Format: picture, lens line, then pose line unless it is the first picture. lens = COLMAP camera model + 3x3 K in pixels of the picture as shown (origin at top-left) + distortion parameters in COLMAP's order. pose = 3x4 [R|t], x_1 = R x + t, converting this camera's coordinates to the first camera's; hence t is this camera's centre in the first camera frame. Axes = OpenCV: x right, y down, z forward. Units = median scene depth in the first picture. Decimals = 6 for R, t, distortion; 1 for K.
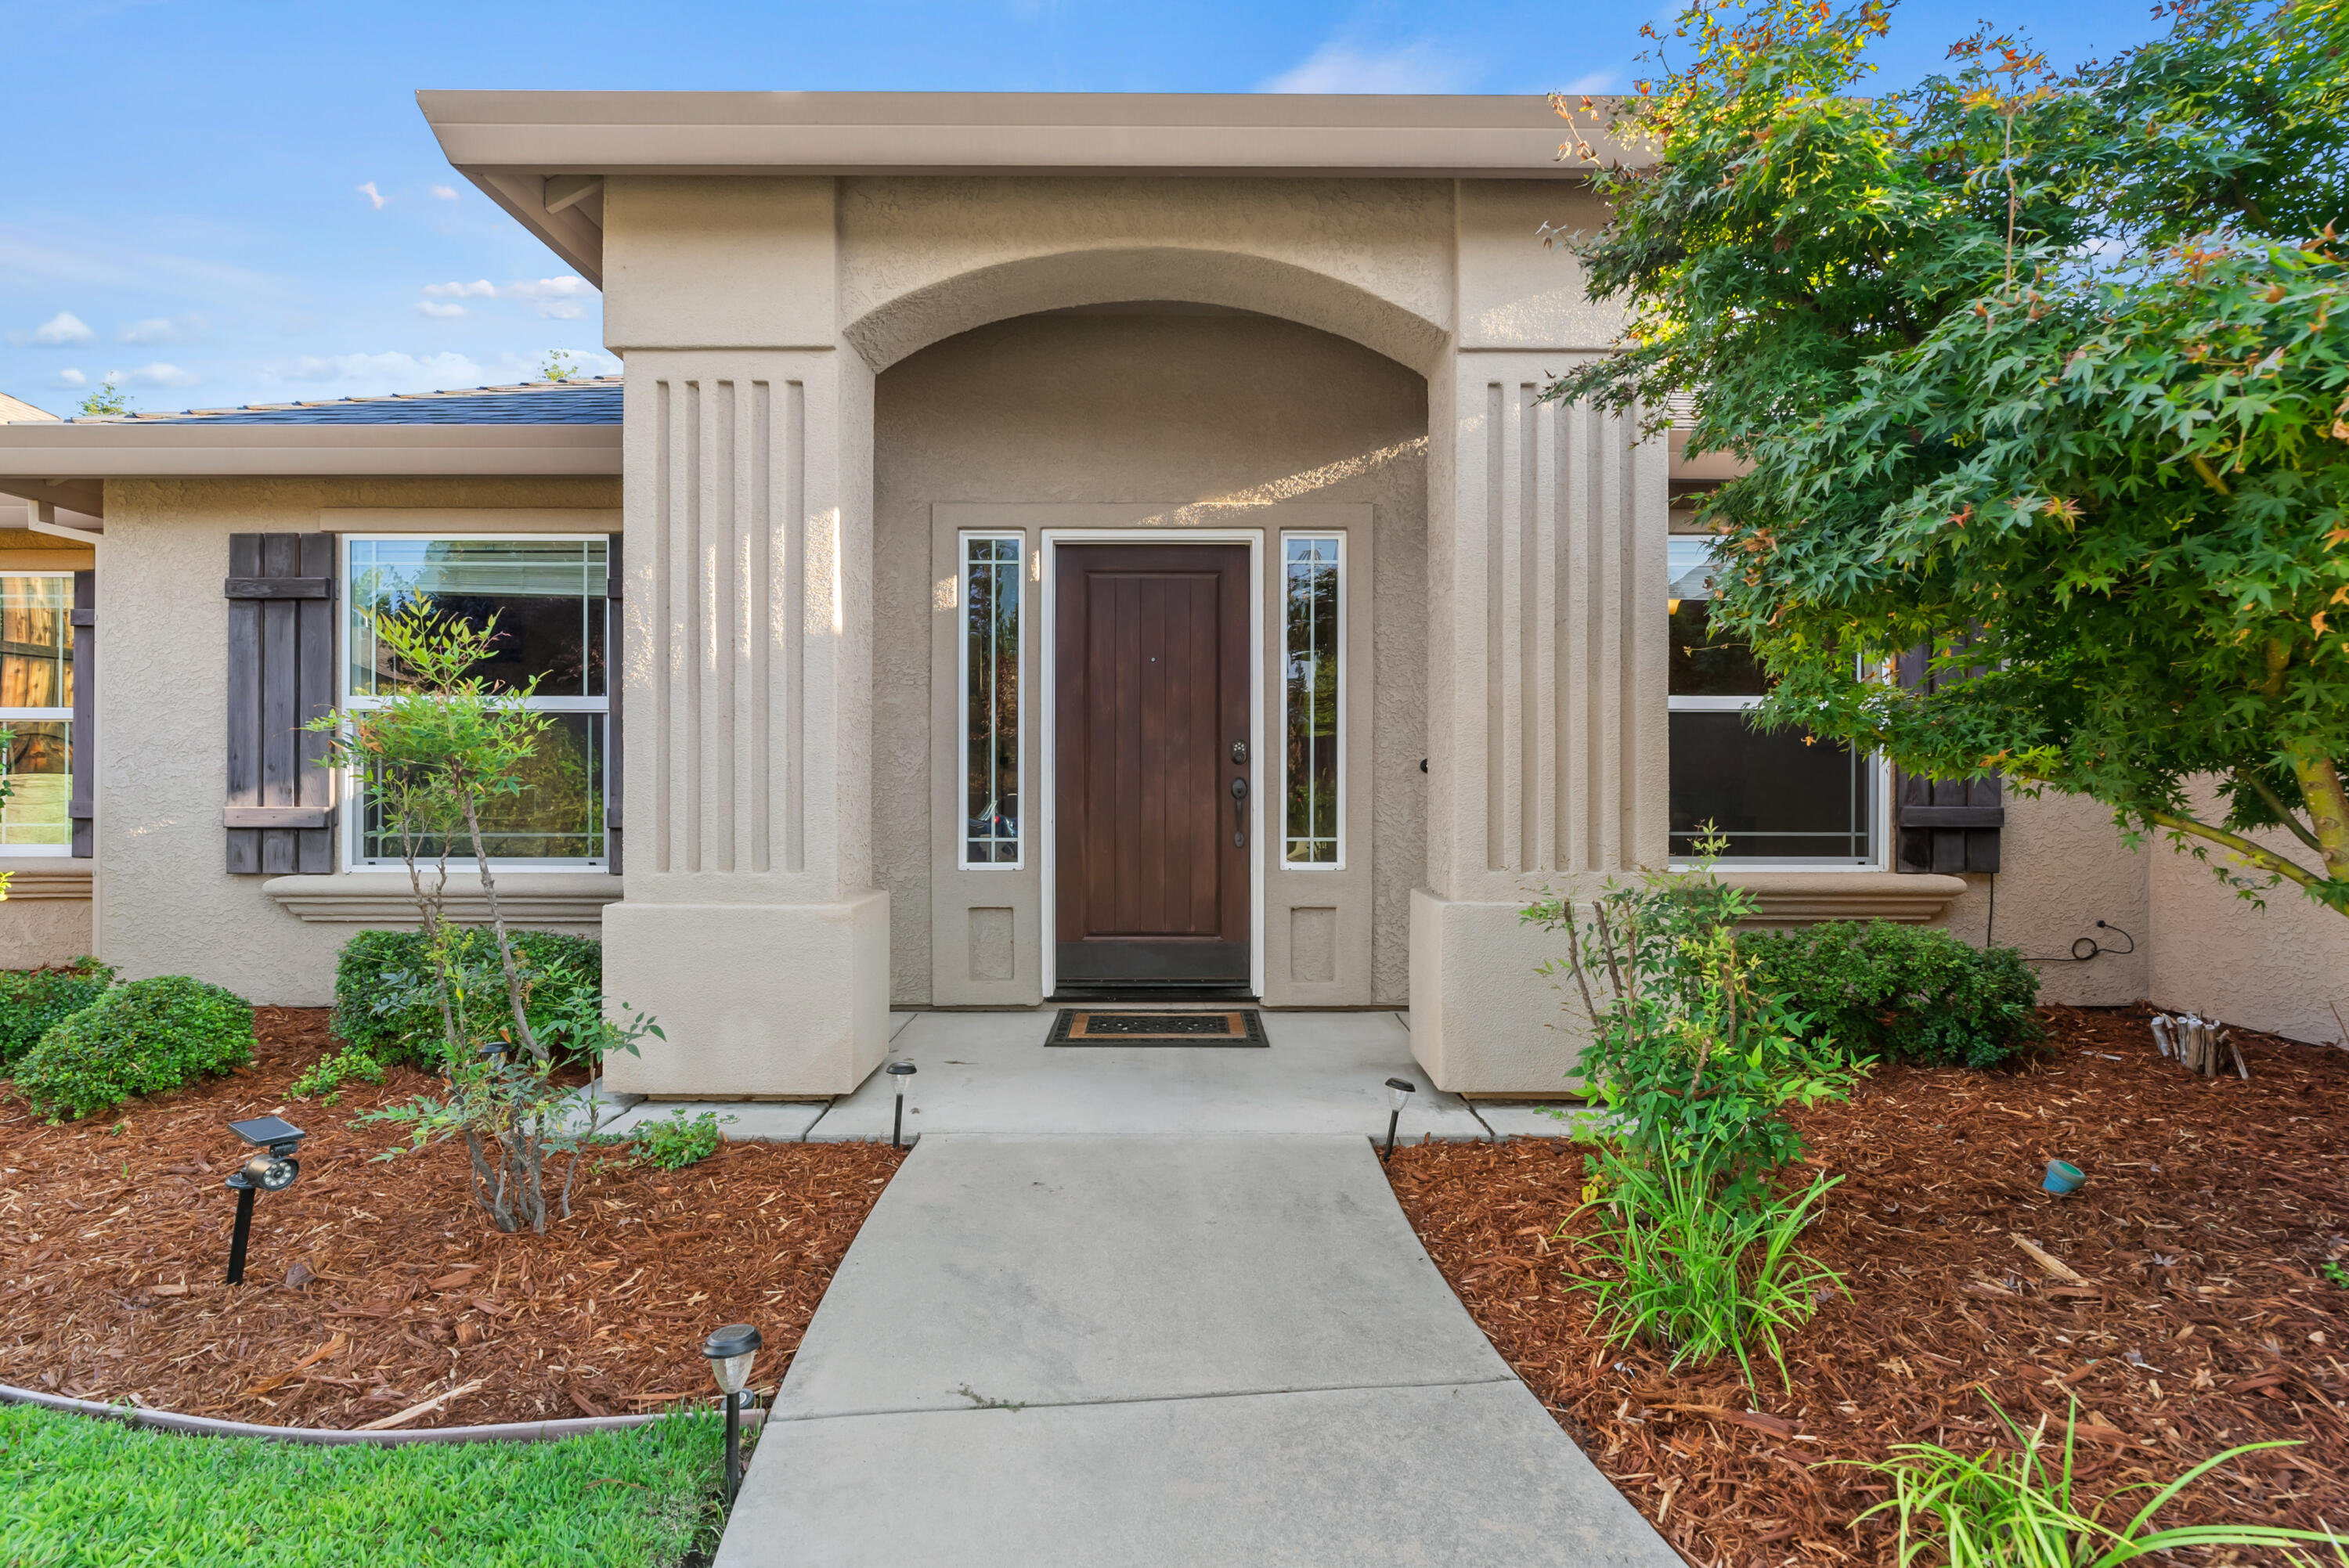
lens RADIAL K [[1078.0, 0, 1181.6], [0, 1078.0, 773.8], [0, 0, 1]] dist [-0.005584, 0.002014]
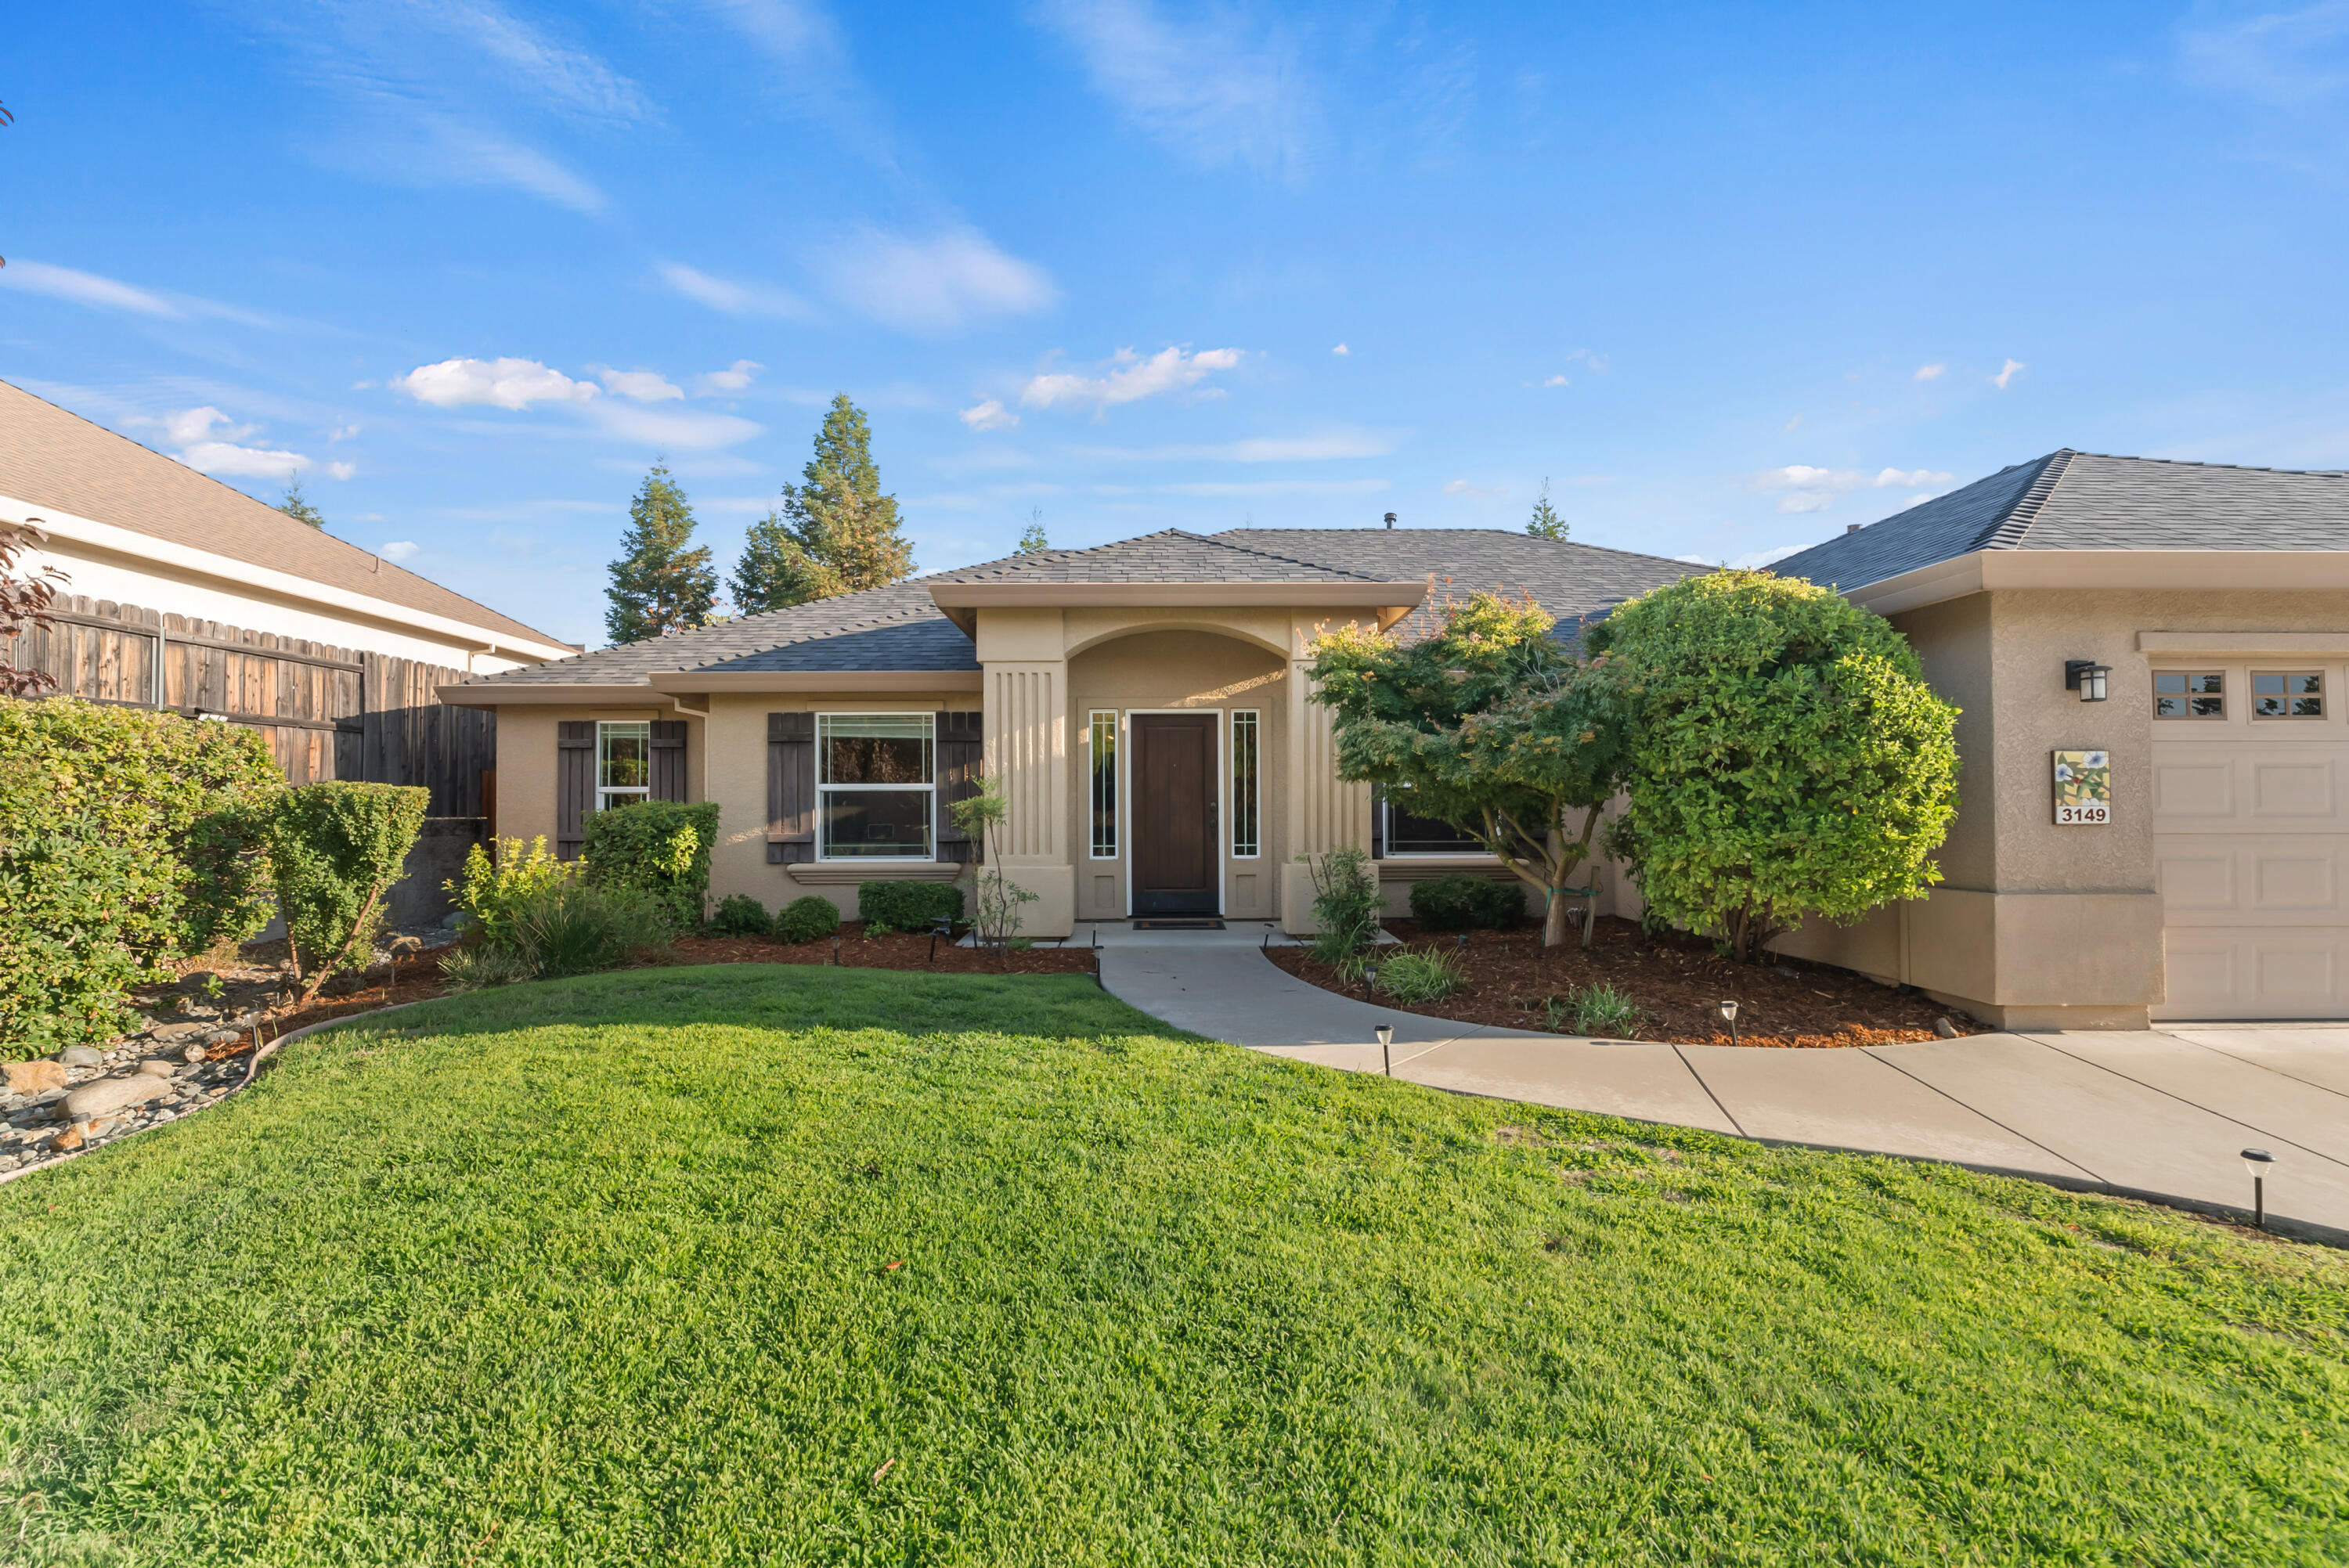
lens RADIAL K [[1078.0, 0, 1170.6], [0, 1078.0, 792.1], [0, 0, 1]] dist [-0.005584, 0.002014]
pose [[0.999971, -0.005094, 0.005726, -0.048833], [0.005188, 0.999849, -0.016578, -0.013937], [-0.005641, 0.016607, 0.999846, -1.266735]]
